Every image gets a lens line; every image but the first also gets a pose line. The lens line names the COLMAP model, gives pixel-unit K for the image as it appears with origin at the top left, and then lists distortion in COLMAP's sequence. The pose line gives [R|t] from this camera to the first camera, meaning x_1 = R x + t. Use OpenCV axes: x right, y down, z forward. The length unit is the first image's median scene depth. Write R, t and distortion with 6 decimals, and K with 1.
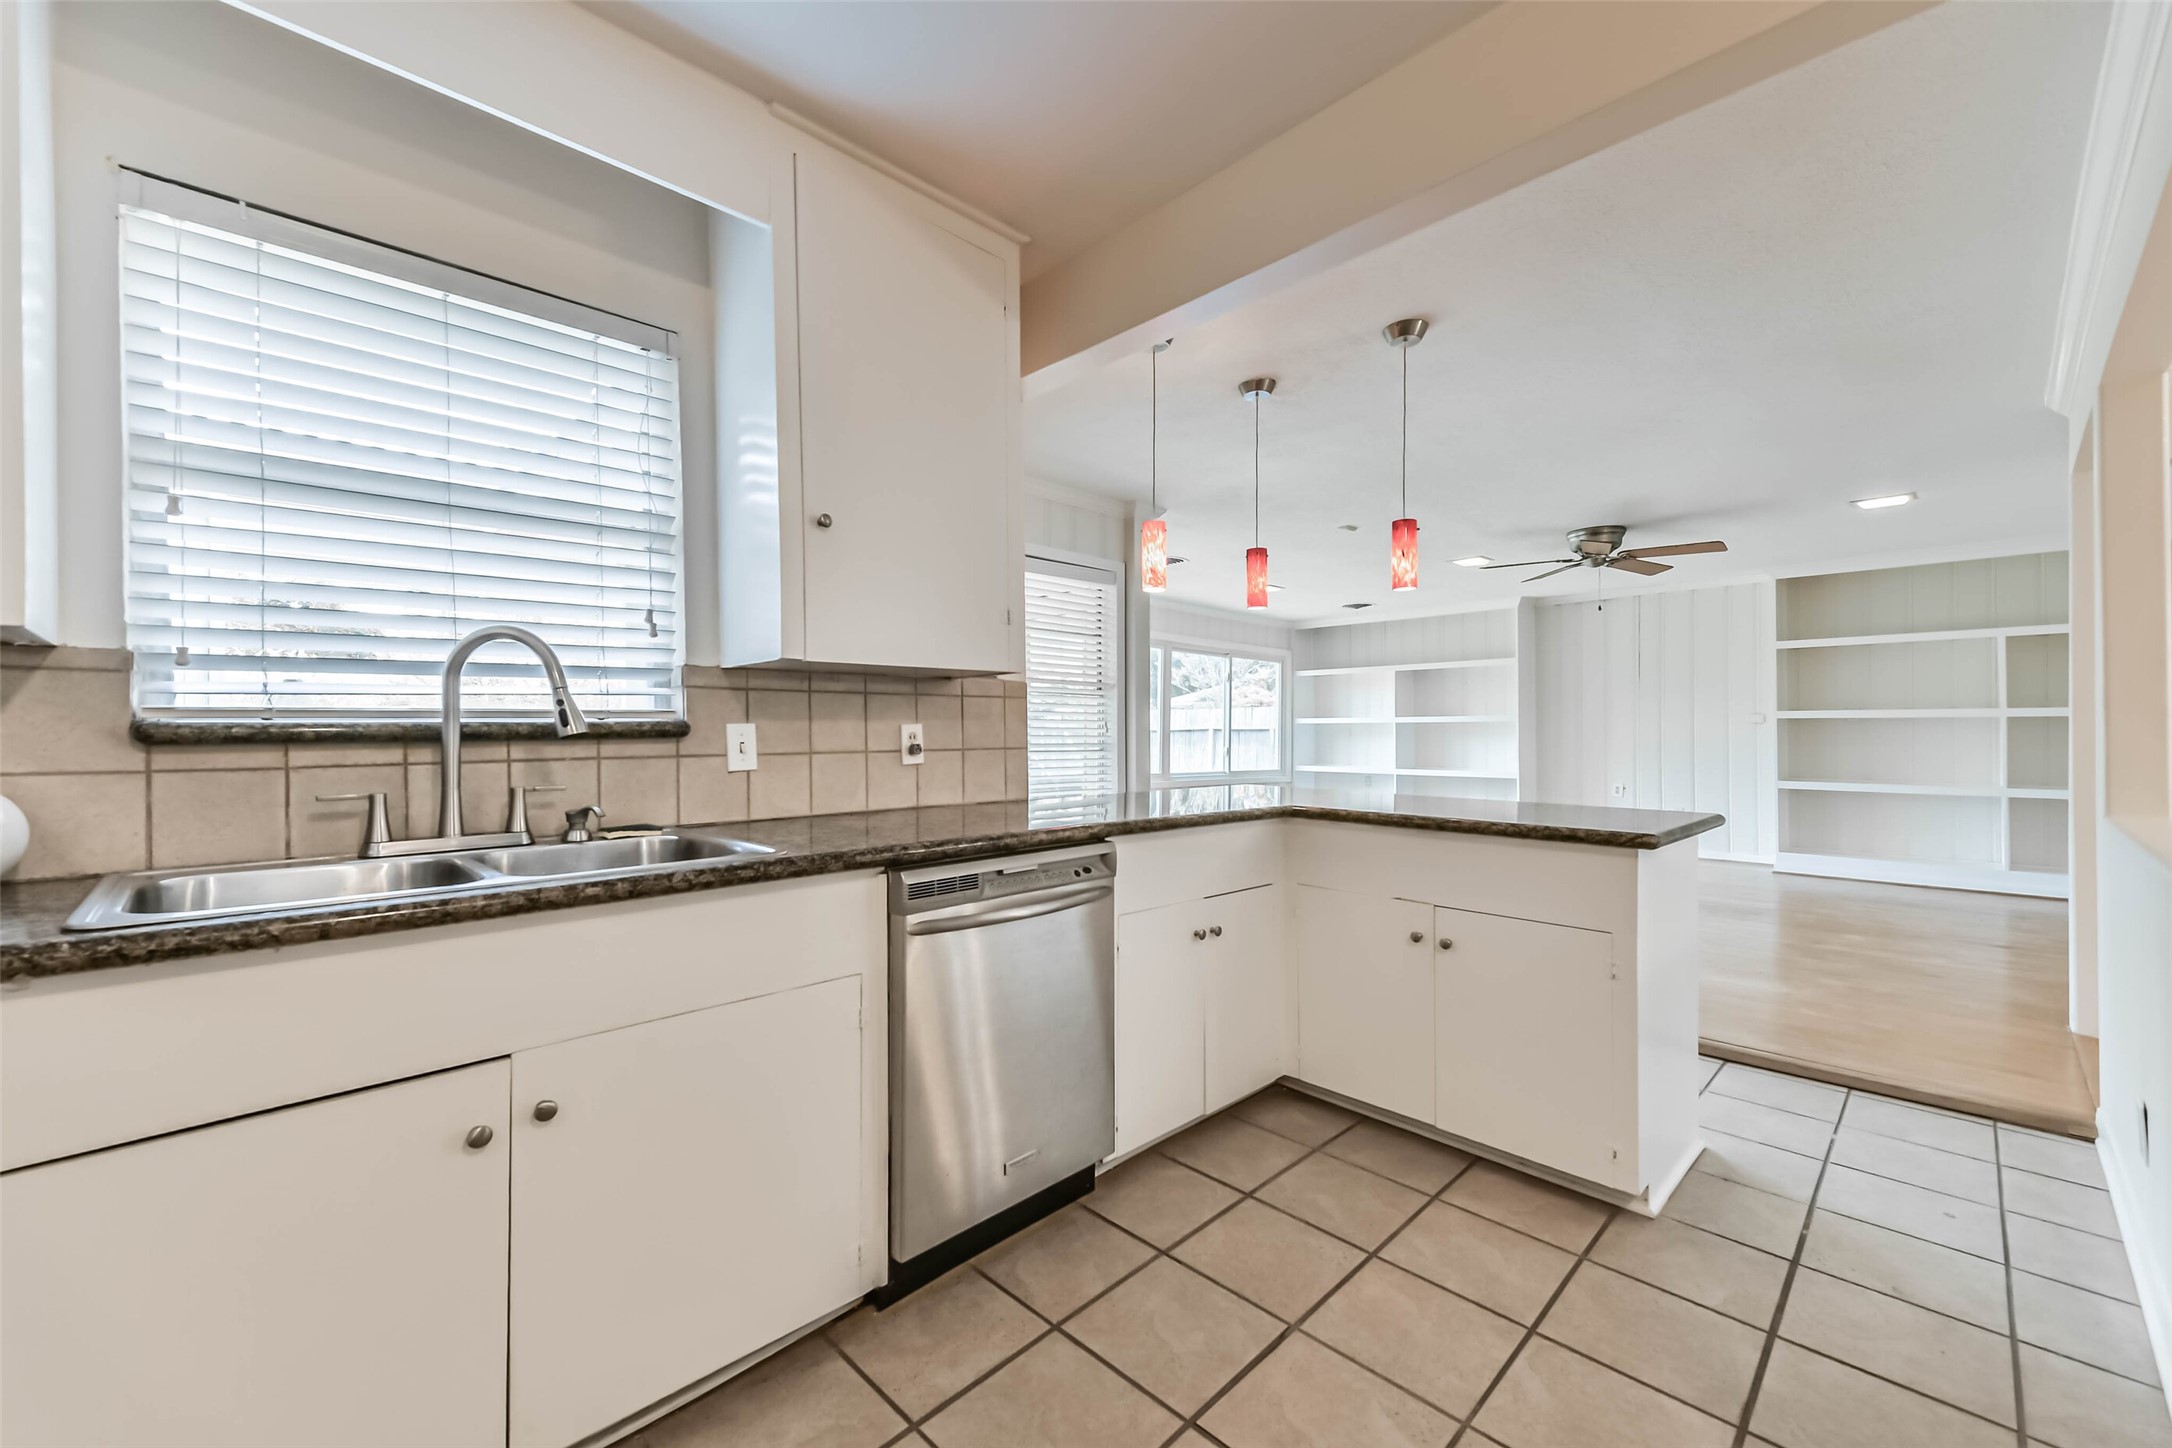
lens RADIAL K [[856.1, 0, 1081.0], [0, 856.1, 735.8], [0, 0, 1]] dist [0.043770, -0.016834]
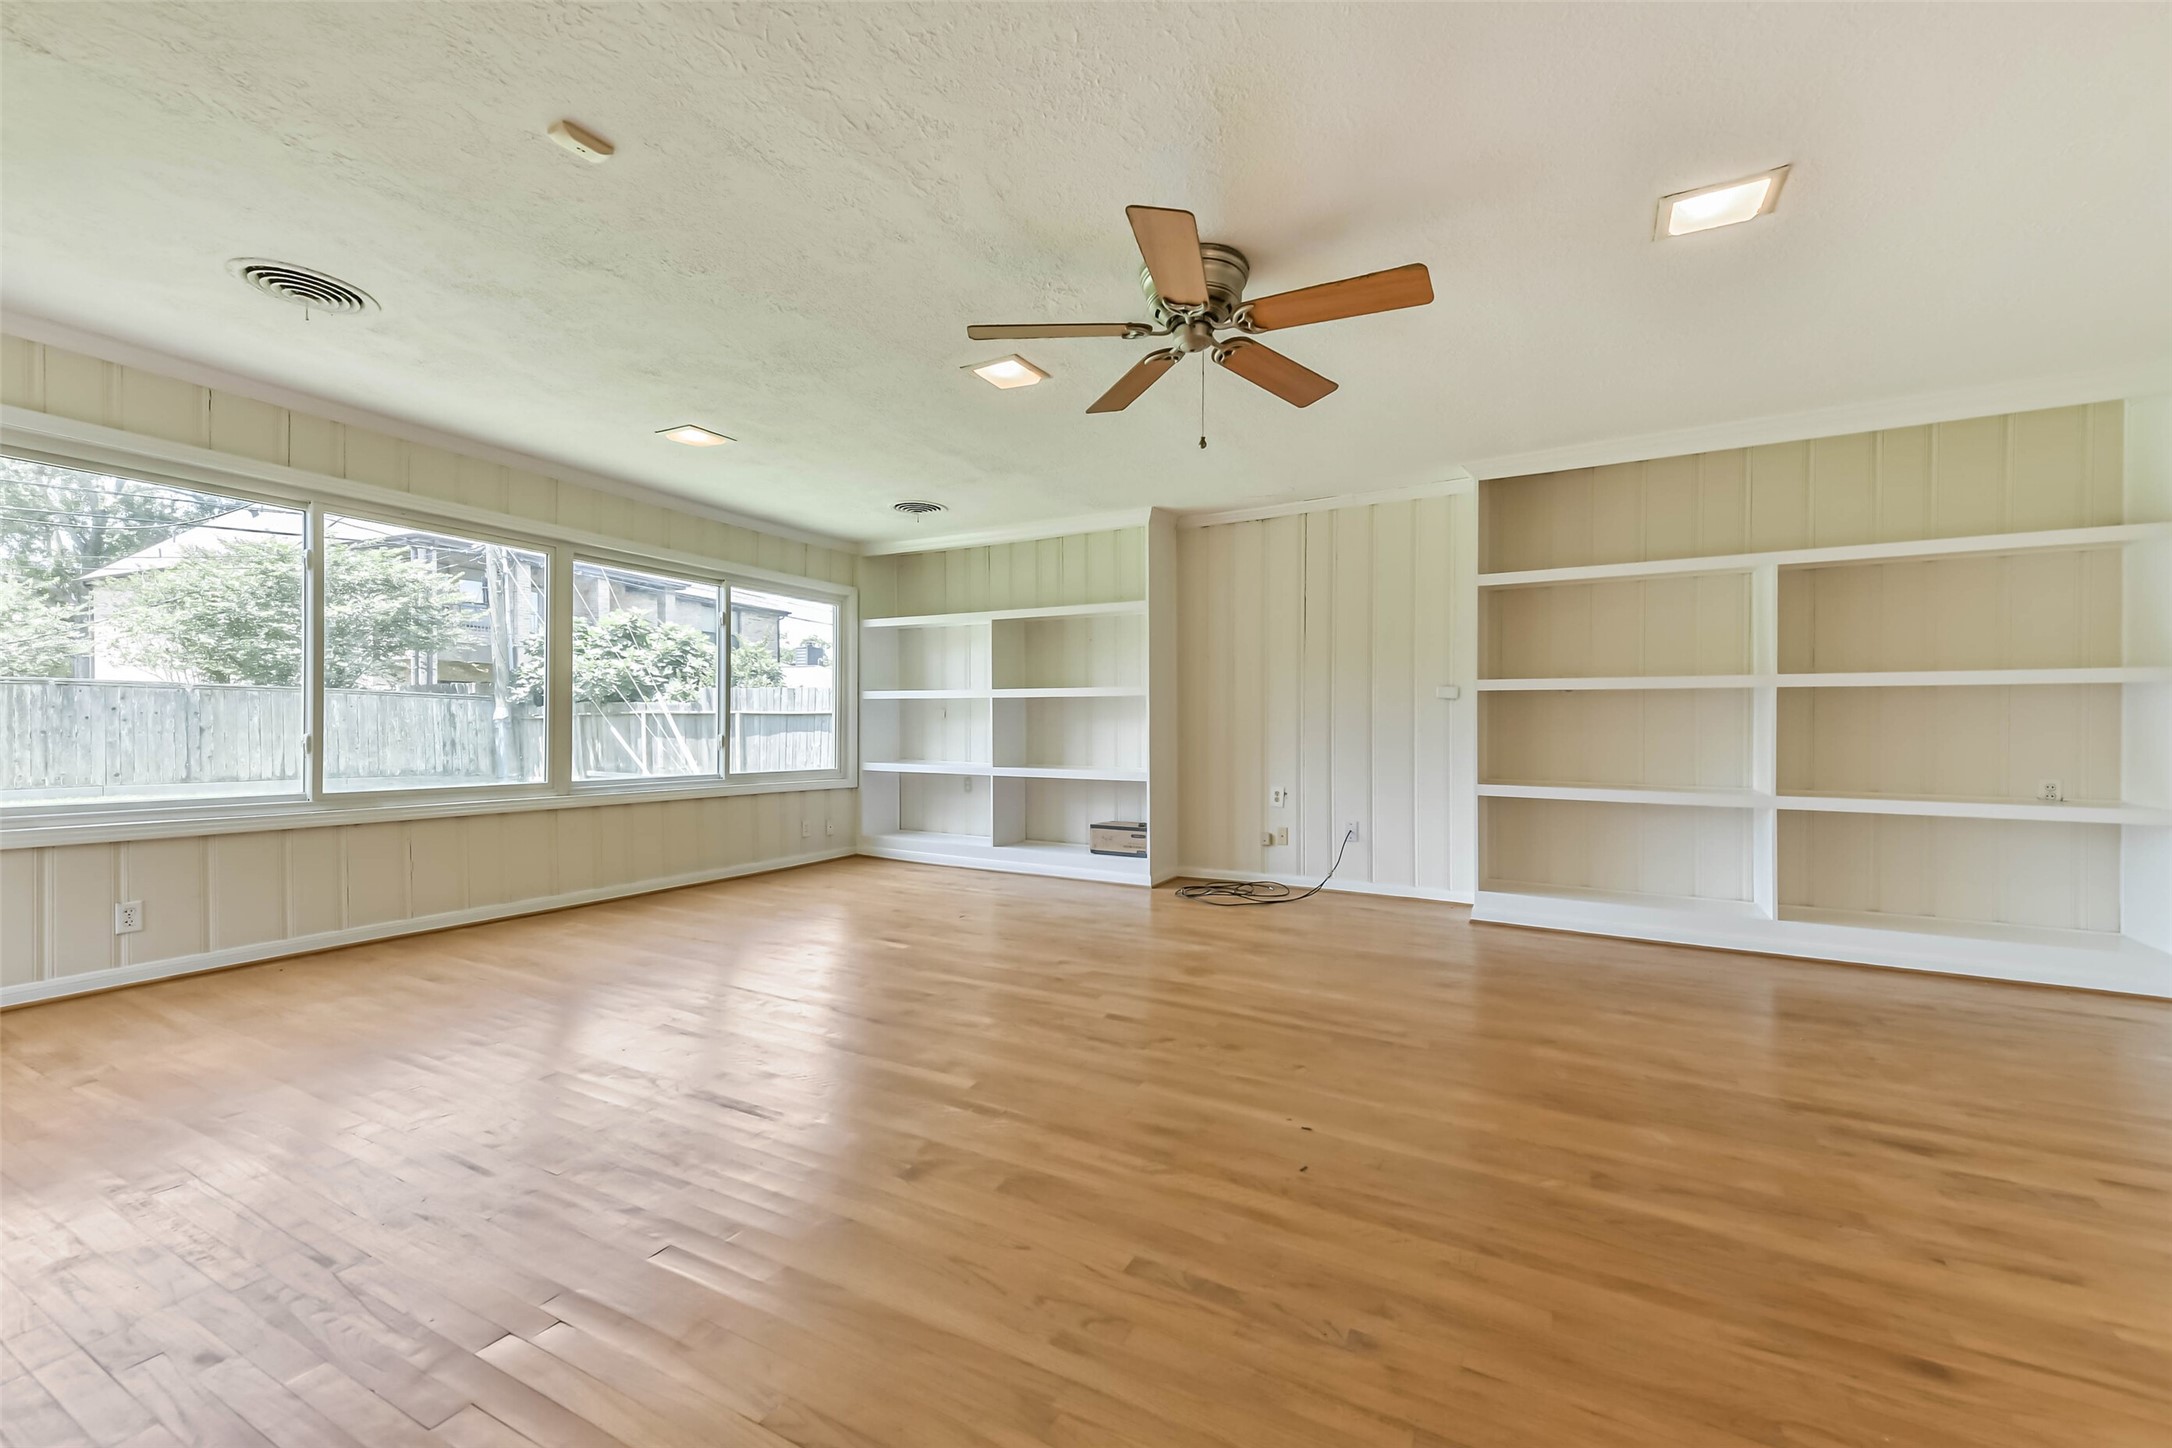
lens RADIAL K [[881.3, 0, 1089.7], [0, 881.3, 729.3], [0, 0, 1]] dist [0.041496, -0.013059]
pose [[0.954933, 0.002168, 0.296814, 1.034690], [-0.003715, 0.999982, 0.004647, 0.024766], [-0.296799, -0.005540, 0.954924, 1.453455]]
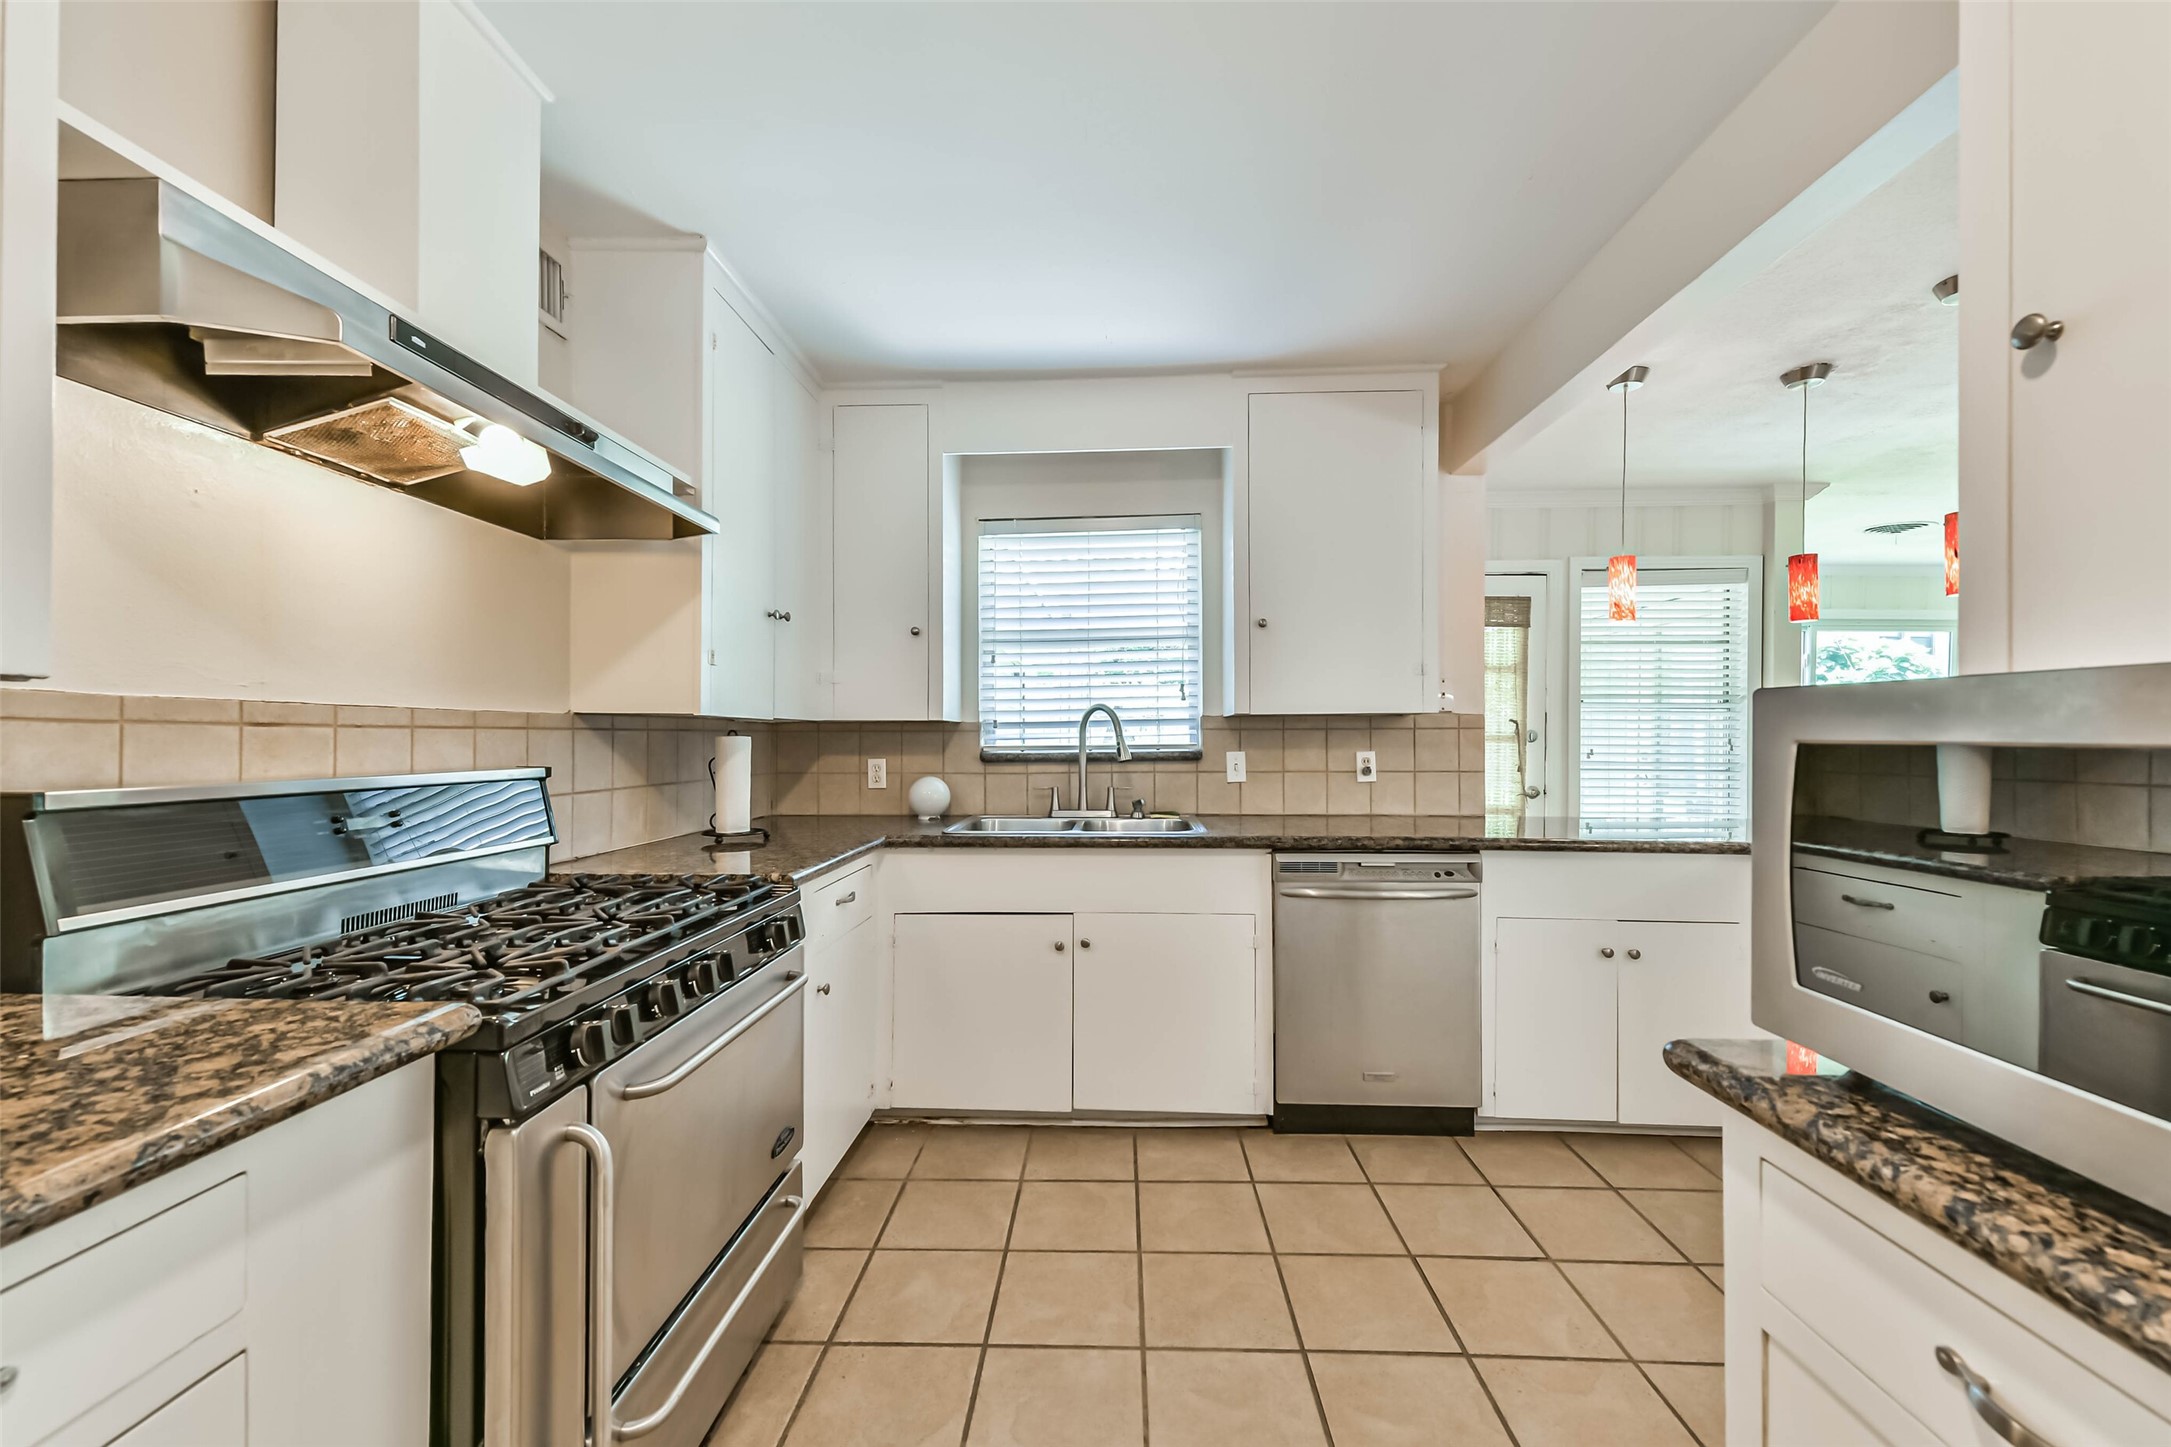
lens RADIAL K [[844.9, 0, 1079.5], [0, 844.9, 739.7], [0, 0, 1]] dist [0.016646, -0.008003]
pose [[0.670928, 0.006962, -0.741490, 0.542131], [-0.003218, 0.999974, 0.006477, -0.044472], [0.741515, -0.001959, 0.670933, -0.229504]]
